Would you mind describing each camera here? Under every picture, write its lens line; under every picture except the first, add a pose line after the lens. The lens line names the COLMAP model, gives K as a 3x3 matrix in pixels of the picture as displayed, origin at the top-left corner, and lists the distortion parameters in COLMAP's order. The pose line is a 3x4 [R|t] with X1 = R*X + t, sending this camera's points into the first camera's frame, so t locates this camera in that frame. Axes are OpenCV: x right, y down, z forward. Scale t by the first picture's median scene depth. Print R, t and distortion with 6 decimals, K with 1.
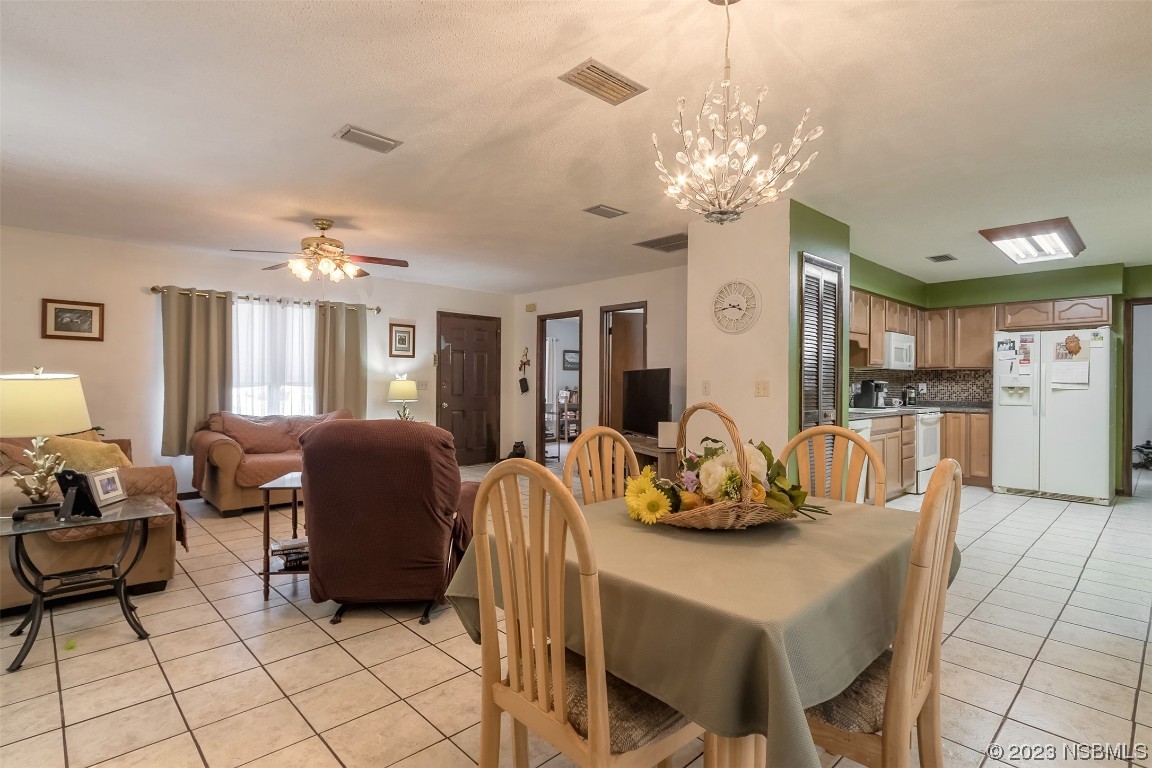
lens RADIAL K [[562.8, 0, 558.3], [0, 562.8, 383.7], [0, 0, 1]] dist [0.004822, -0.006579]
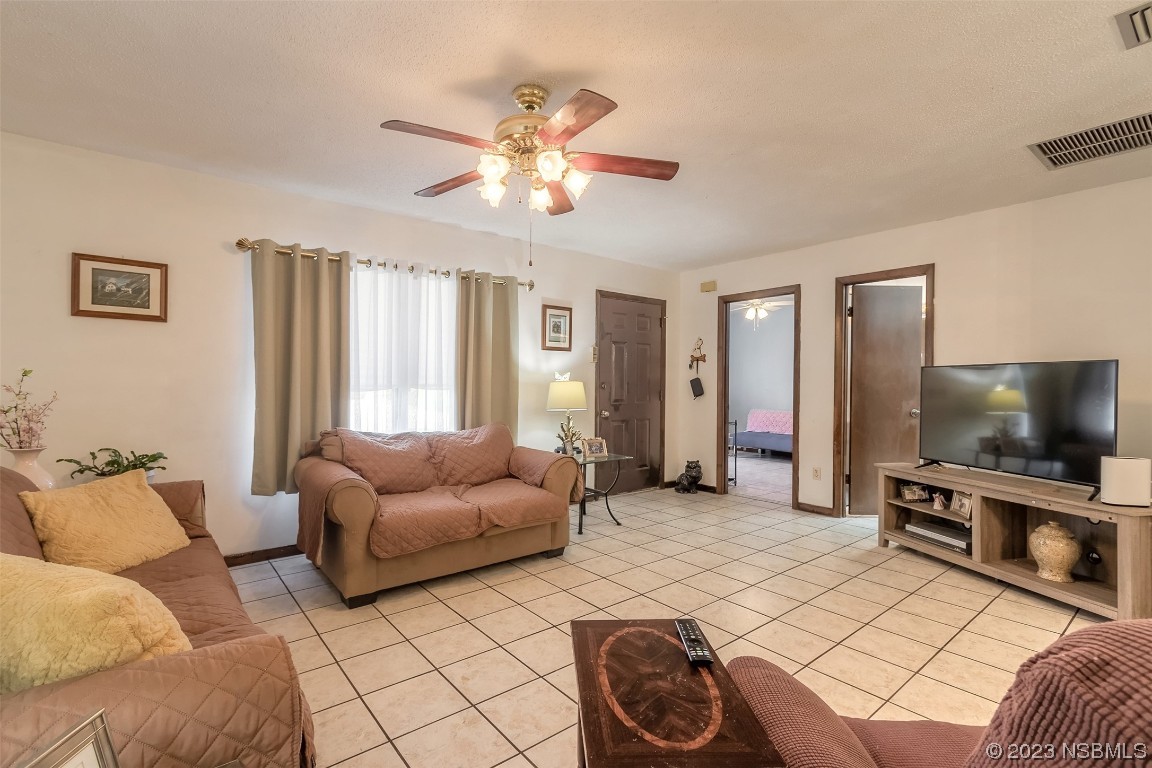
lens RADIAL K [[521.1, 0, 558.2], [0, 521.1, 383.6], [0, 0, 1]] dist [0.002869, -0.000420]
pose [[0.996872, -0.000066, -0.079036, -0.257050], [0.000028, 1.000000, -0.000479, -0.002963], [0.079036, 0.000475, 0.996872, 0.361342]]
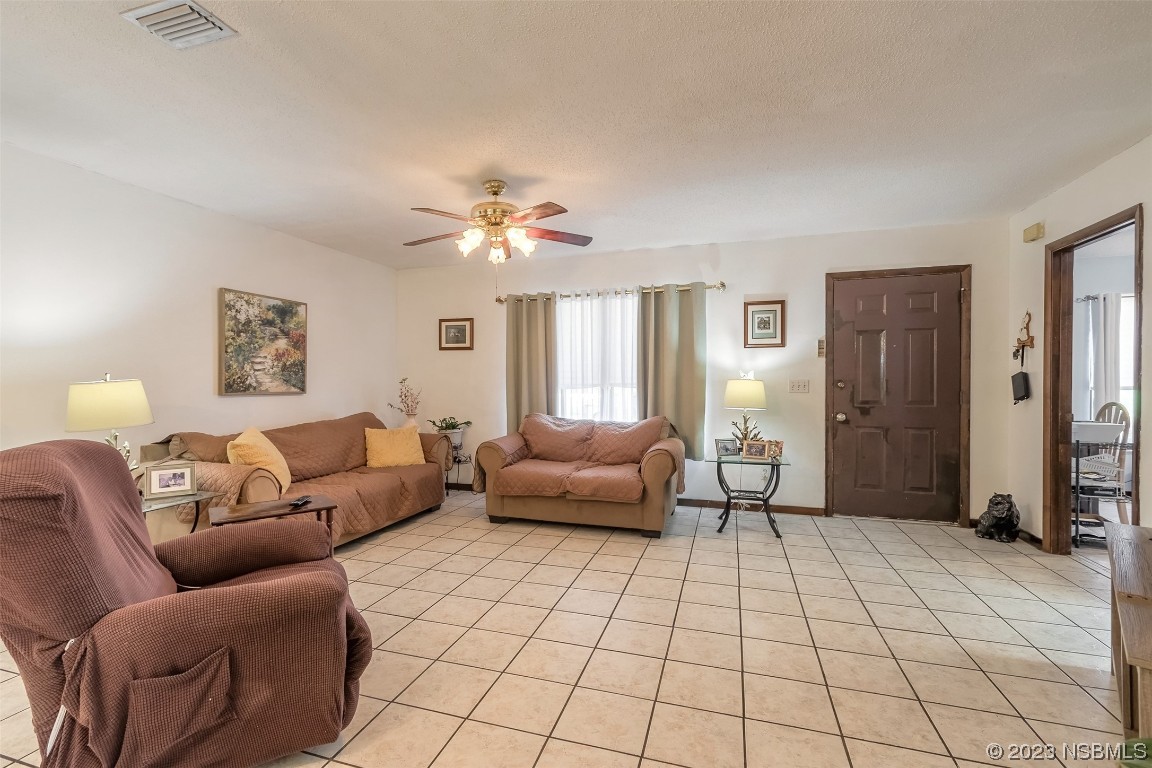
lens RADIAL K [[521.1, 0, 558.2], [0, 521.1, 383.6], [0, 0, 1]] dist [0.002869, -0.000420]
pose [[0.480845, -0.003888, -0.876797, 0.204655], [0.003506, 0.999991, -0.002511, -0.000402], [0.876798, -0.001867, 0.480854, 0.527133]]
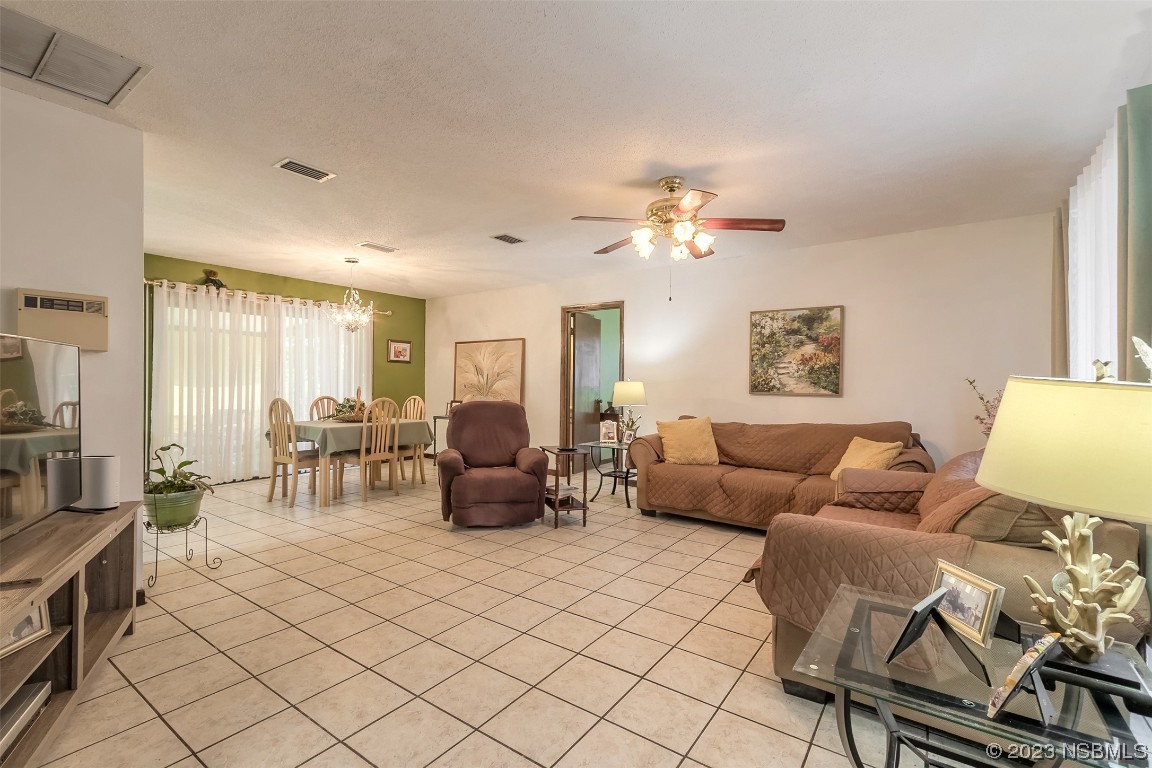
lens RADIAL K [[521.1, 0, 558.2], [0, 521.1, 383.6], [0, 0, 1]] dist [0.002869, -0.000420]
pose [[-0.982055, -0.016354, -0.187884, -0.094690], [-0.017209, 0.999848, 0.002920, -0.002595], [0.187807, 0.006101, -0.982187, 1.237615]]
